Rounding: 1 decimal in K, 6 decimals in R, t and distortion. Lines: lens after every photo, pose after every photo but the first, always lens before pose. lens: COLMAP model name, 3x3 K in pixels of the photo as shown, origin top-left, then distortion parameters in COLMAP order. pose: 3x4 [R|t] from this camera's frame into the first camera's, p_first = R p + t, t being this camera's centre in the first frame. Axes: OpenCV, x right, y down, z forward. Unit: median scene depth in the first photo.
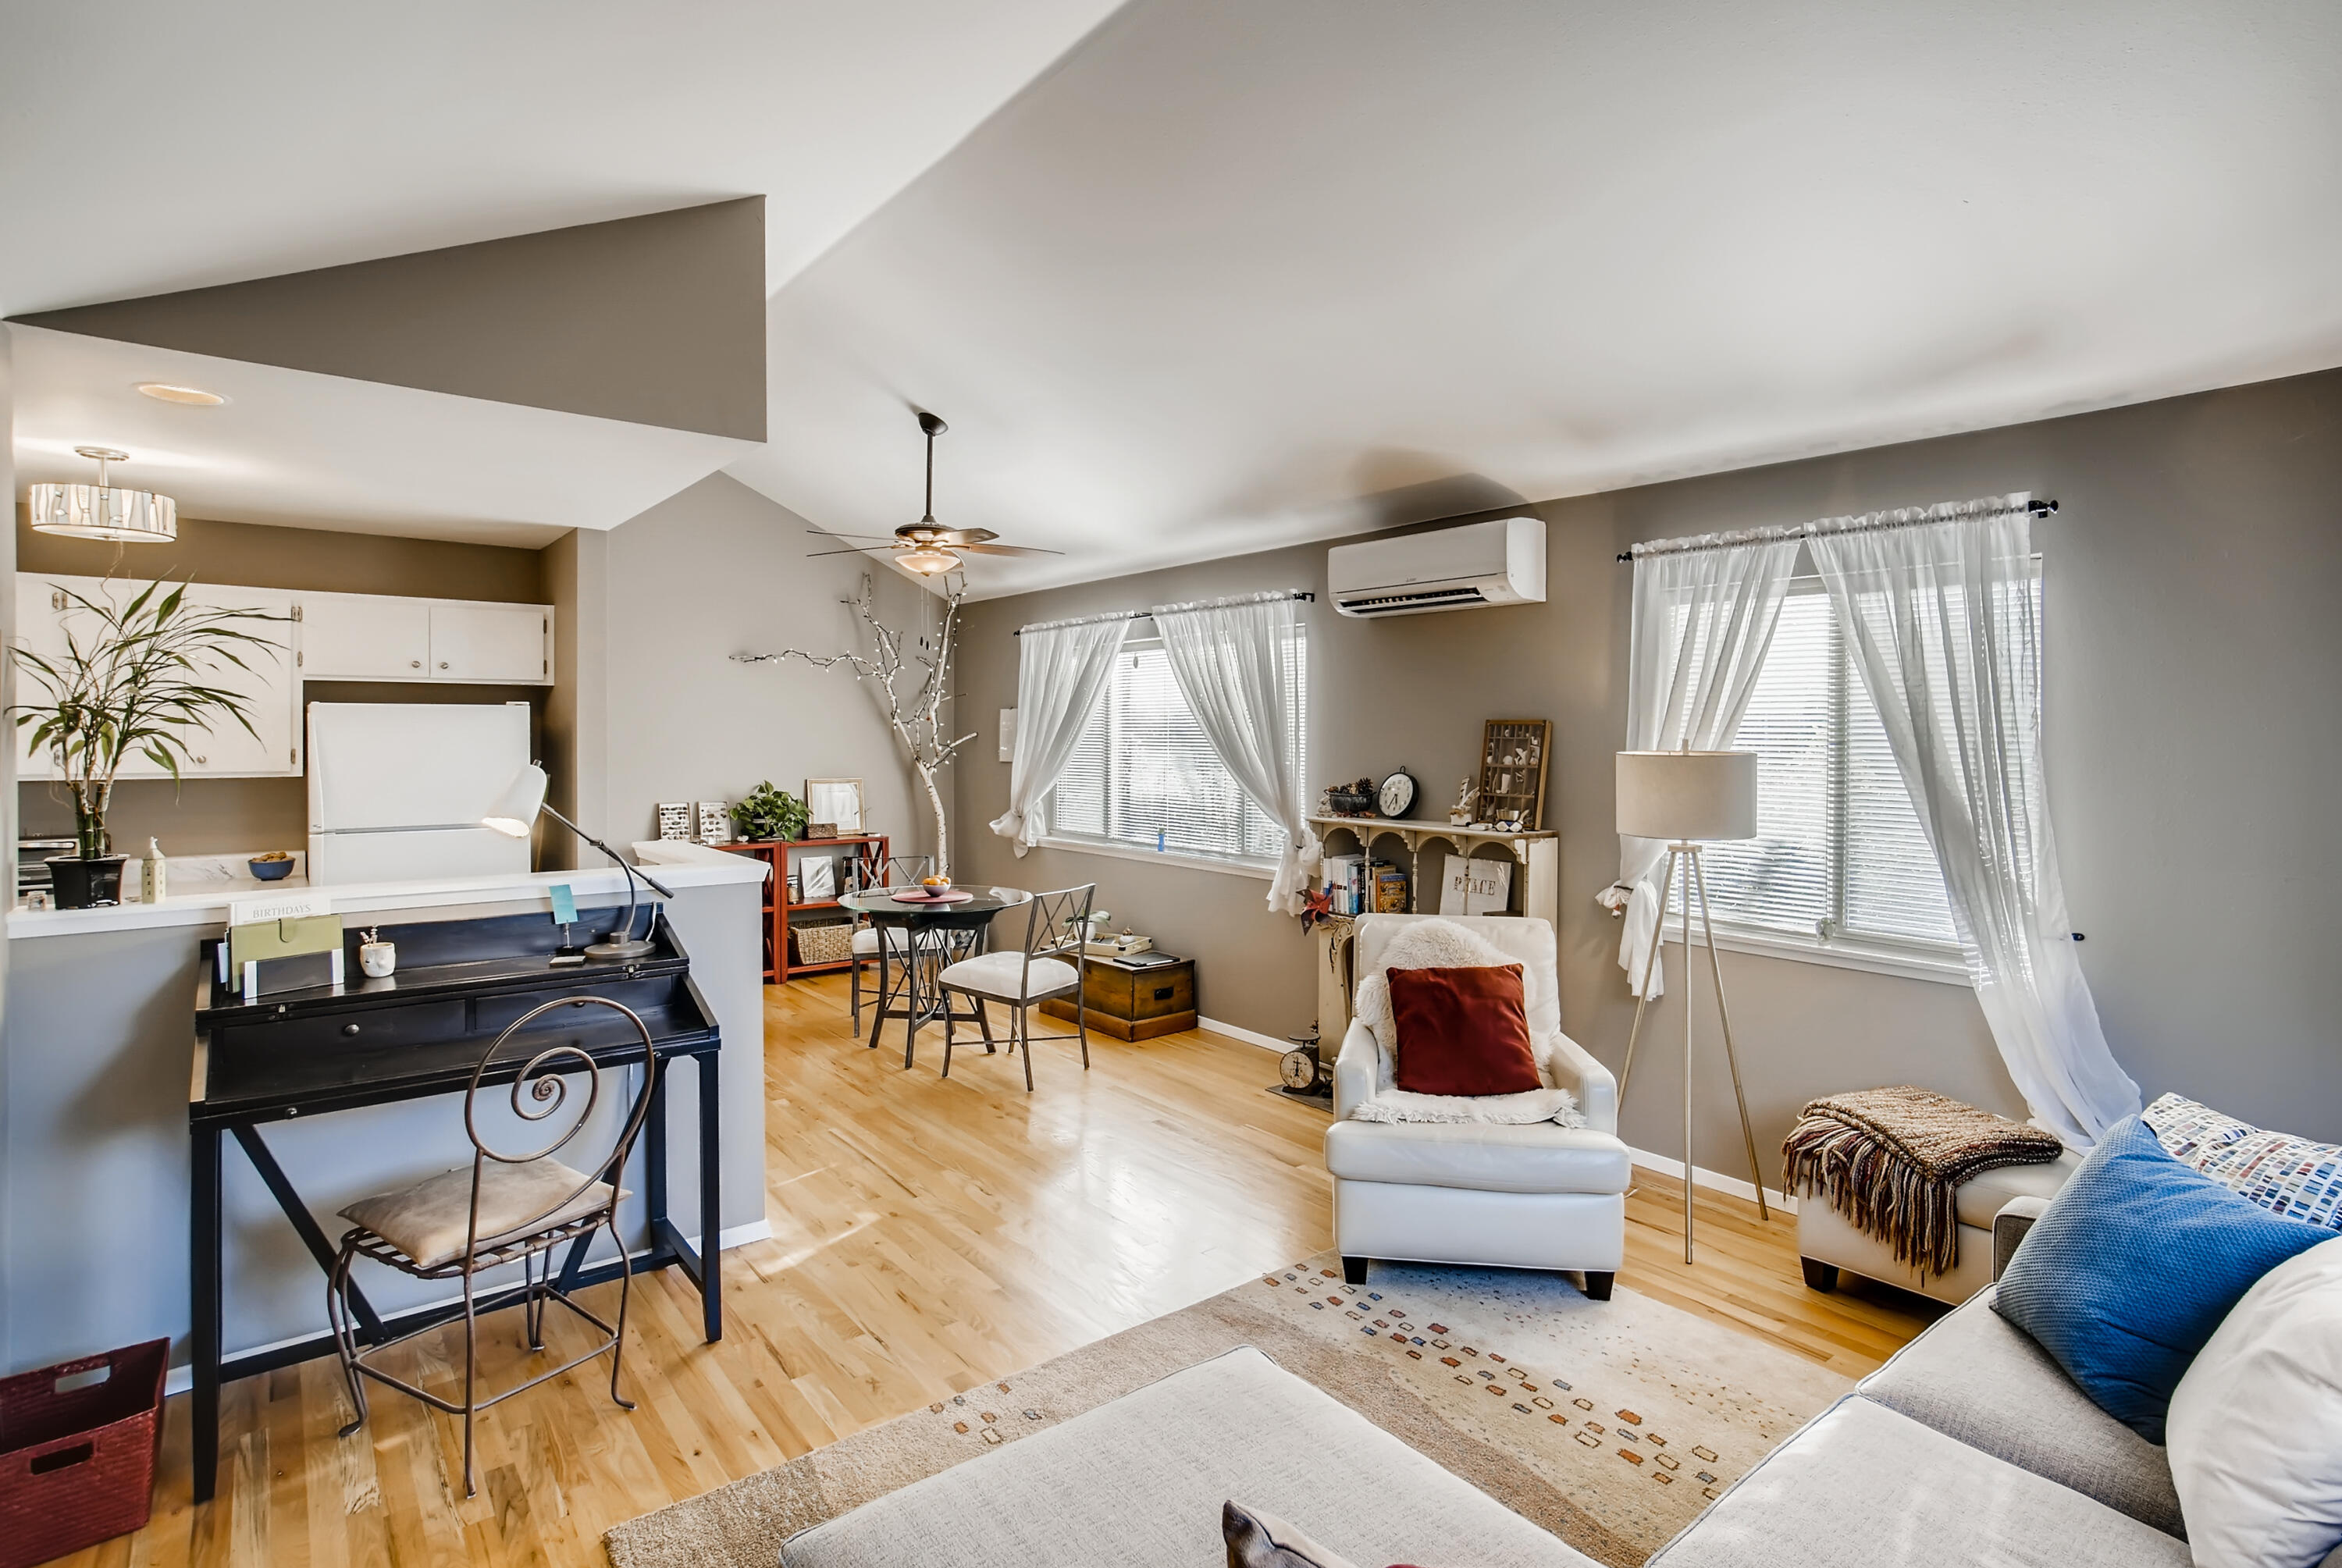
lens RADIAL K [[1153.1, 0, 1175.8], [0, 1153.1, 742.9], [0, 0, 1]] dist [-0.000592, -0.000118]
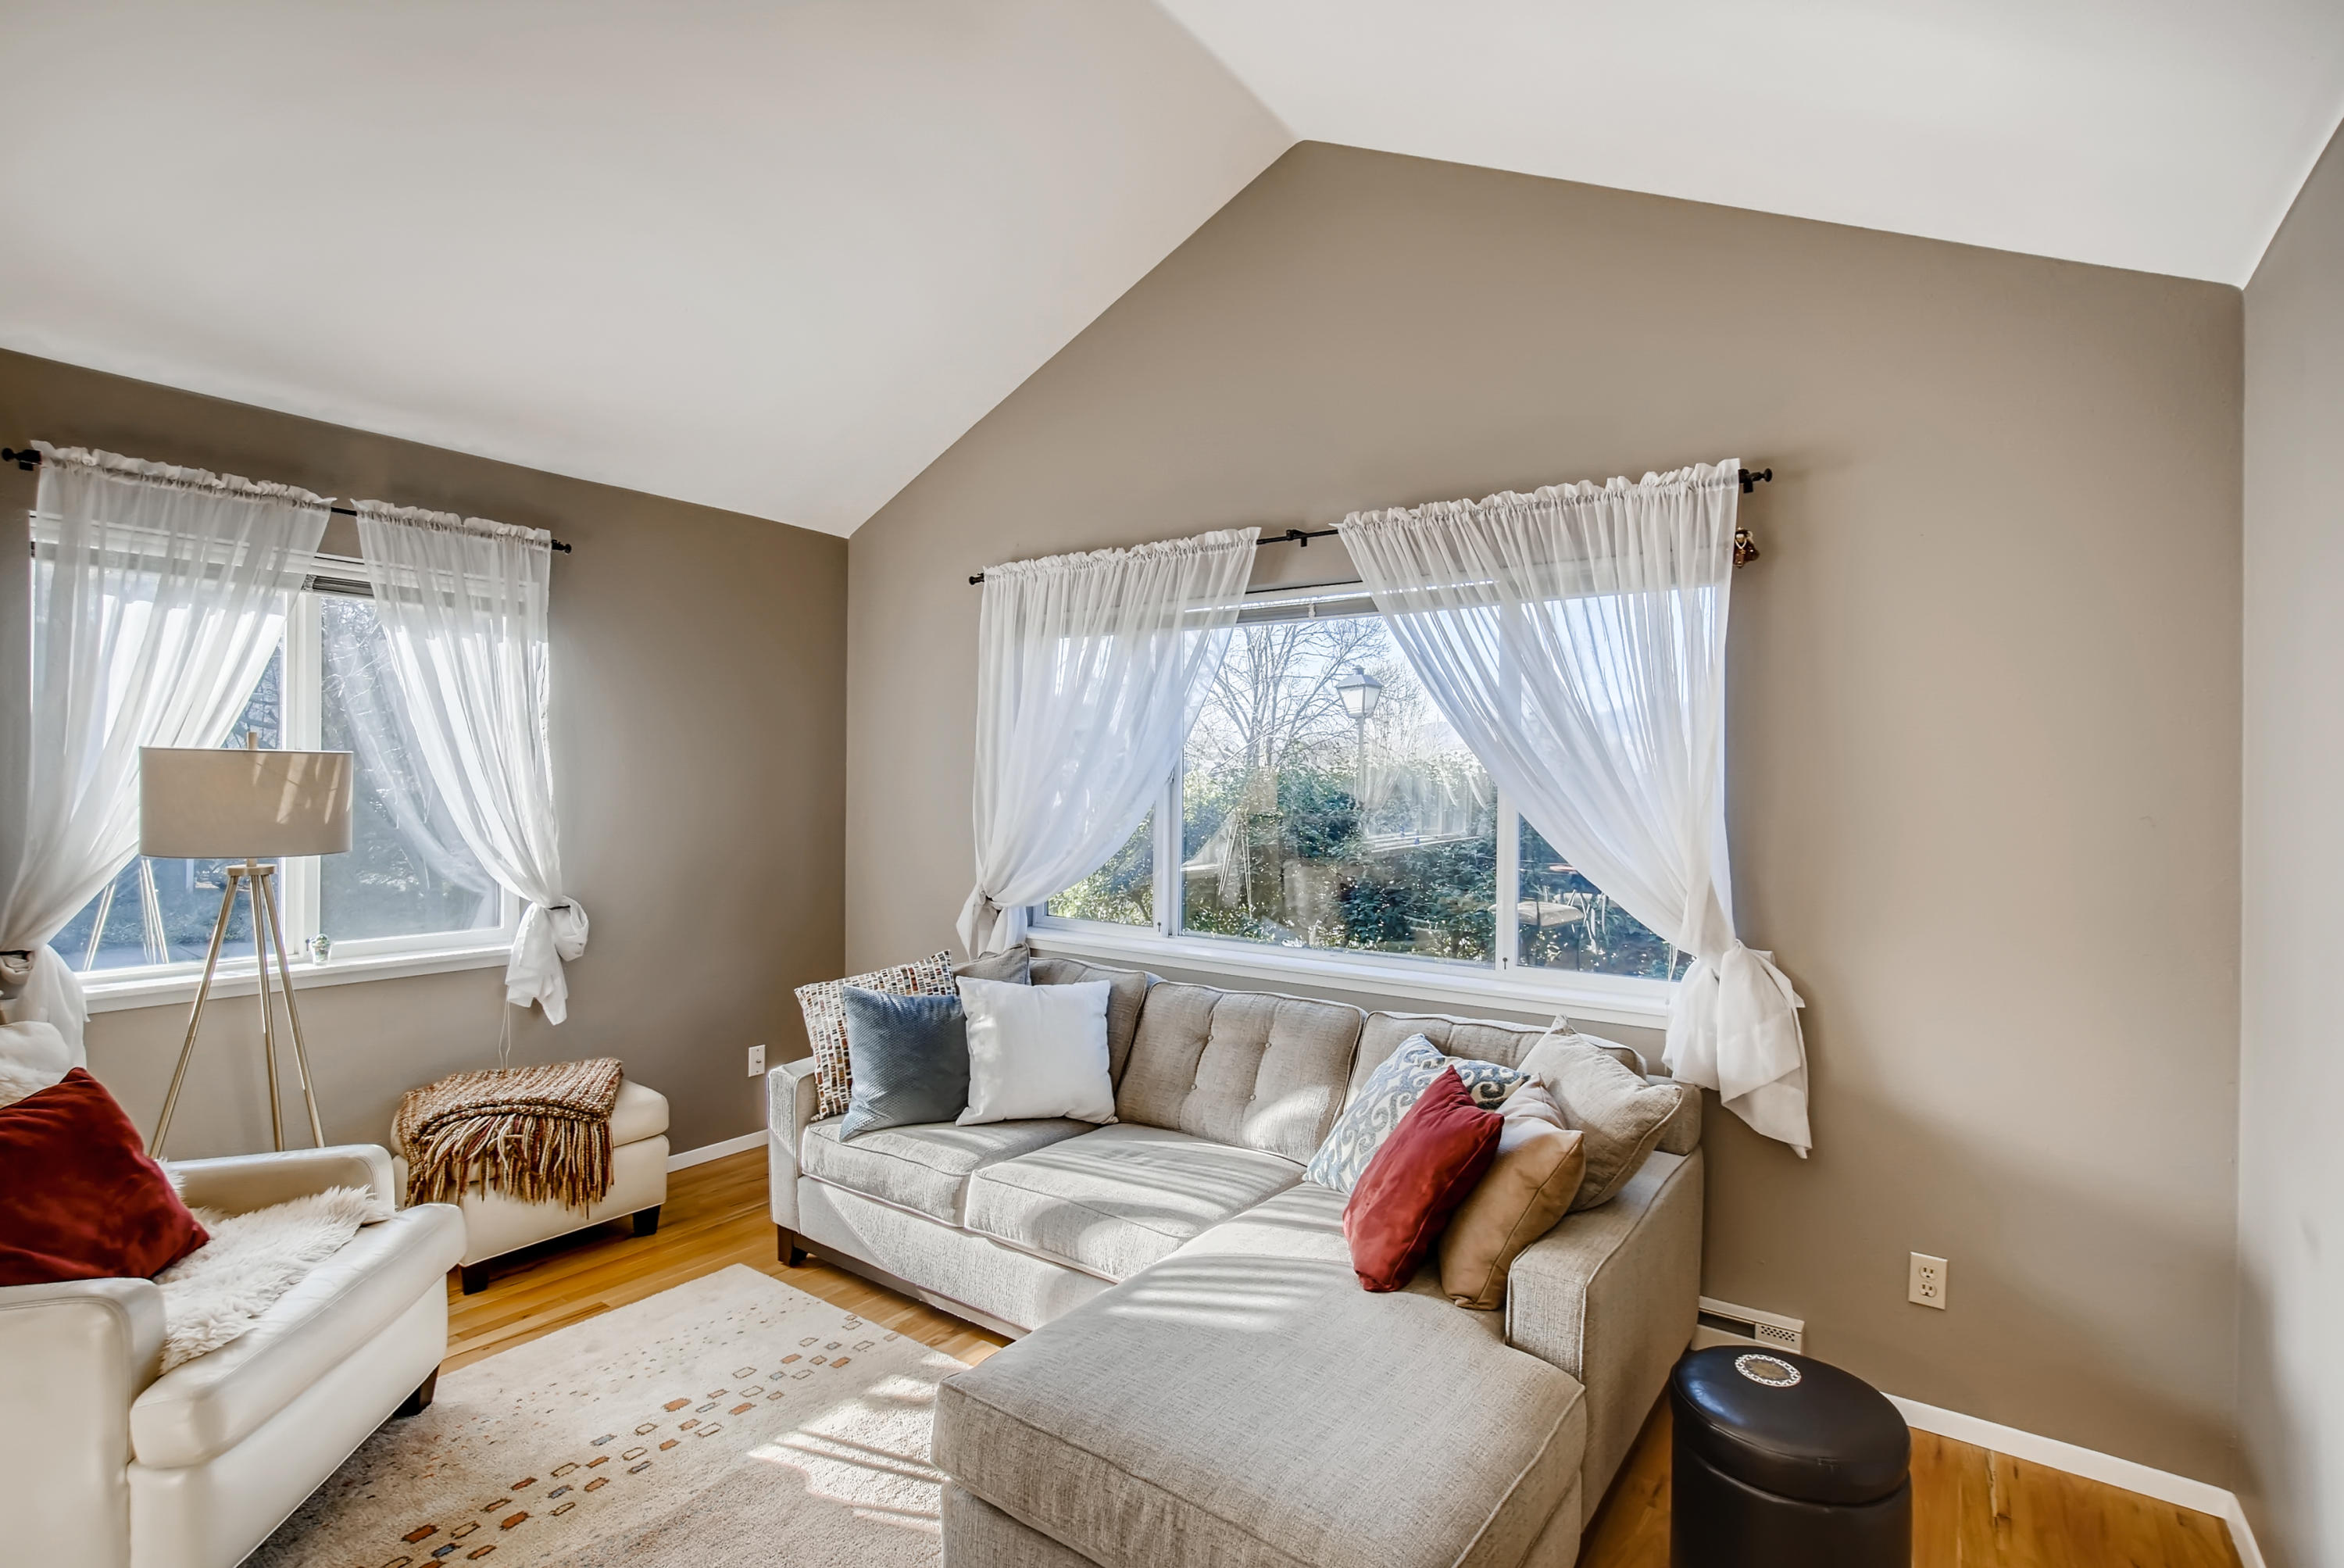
lens RADIAL K [[1187.5, 0, 1172.0], [0, 1187.5, 784.0], [0, 0, 1]] dist [0.000964, 0.000240]
pose [[-0.270591, -0.020891, 0.962468, -0.622740], [-0.005858, 0.999782, 0.020054, 0.013866], [-0.962677, -0.000212, -0.270654, 0.749291]]
